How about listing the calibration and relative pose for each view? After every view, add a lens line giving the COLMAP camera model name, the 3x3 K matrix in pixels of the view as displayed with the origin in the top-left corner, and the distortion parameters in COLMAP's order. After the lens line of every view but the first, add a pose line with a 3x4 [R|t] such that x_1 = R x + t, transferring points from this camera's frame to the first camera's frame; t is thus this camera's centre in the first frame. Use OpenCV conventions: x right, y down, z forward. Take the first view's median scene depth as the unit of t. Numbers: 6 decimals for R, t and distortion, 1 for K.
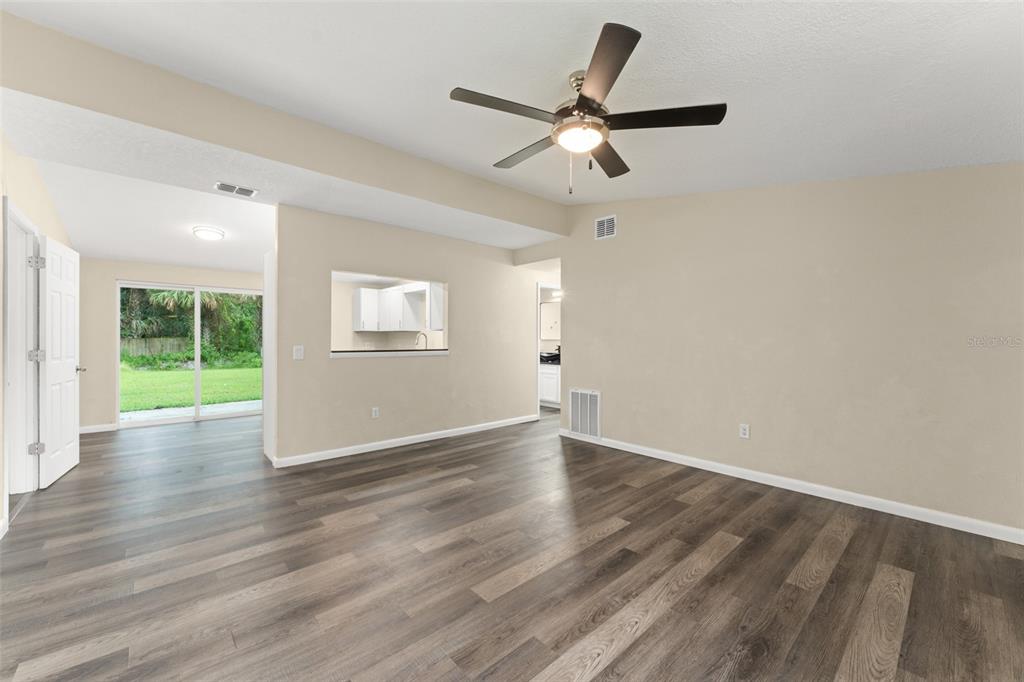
lens RADIAL K [[410.6, 0, 510.5], [0, 410.6, 342.0], [0, 0, 1]] dist [-0.002164, 0.000008]
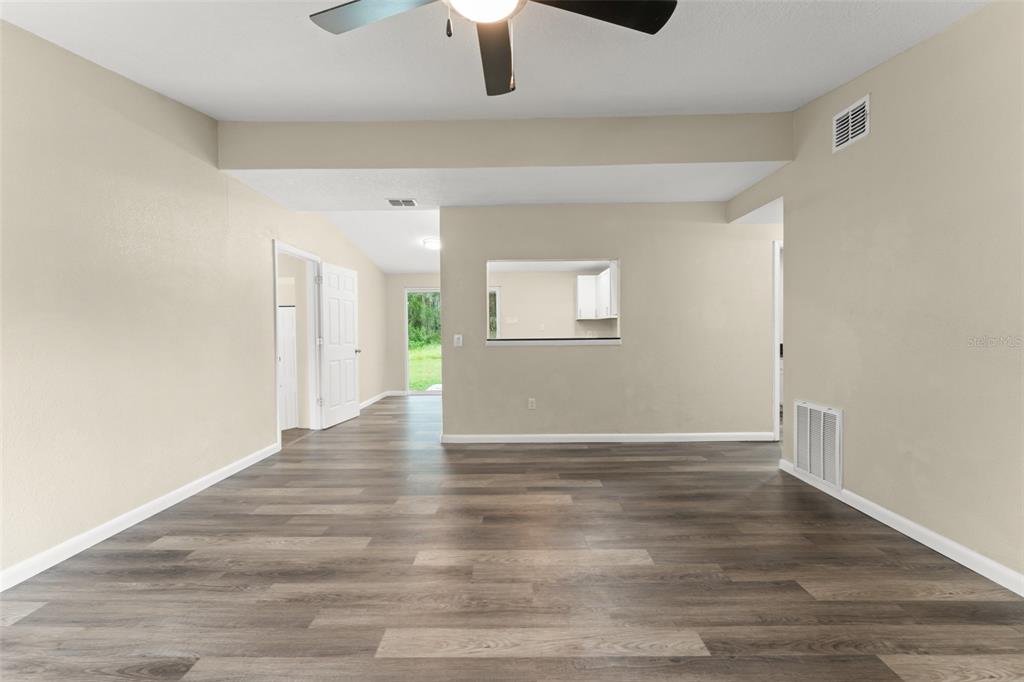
lens RADIAL K [[410.6, 0, 509.0], [0, 410.6, 341.0], [0, 0, 1]] dist [-0.002164, 0.000008]
pose [[0.729899, 0.007216, -0.683517, 0.357812], [0.009616, 0.999737, 0.020824, 0.006143], [0.683487, -0.021772, 0.729638, 0.326977]]
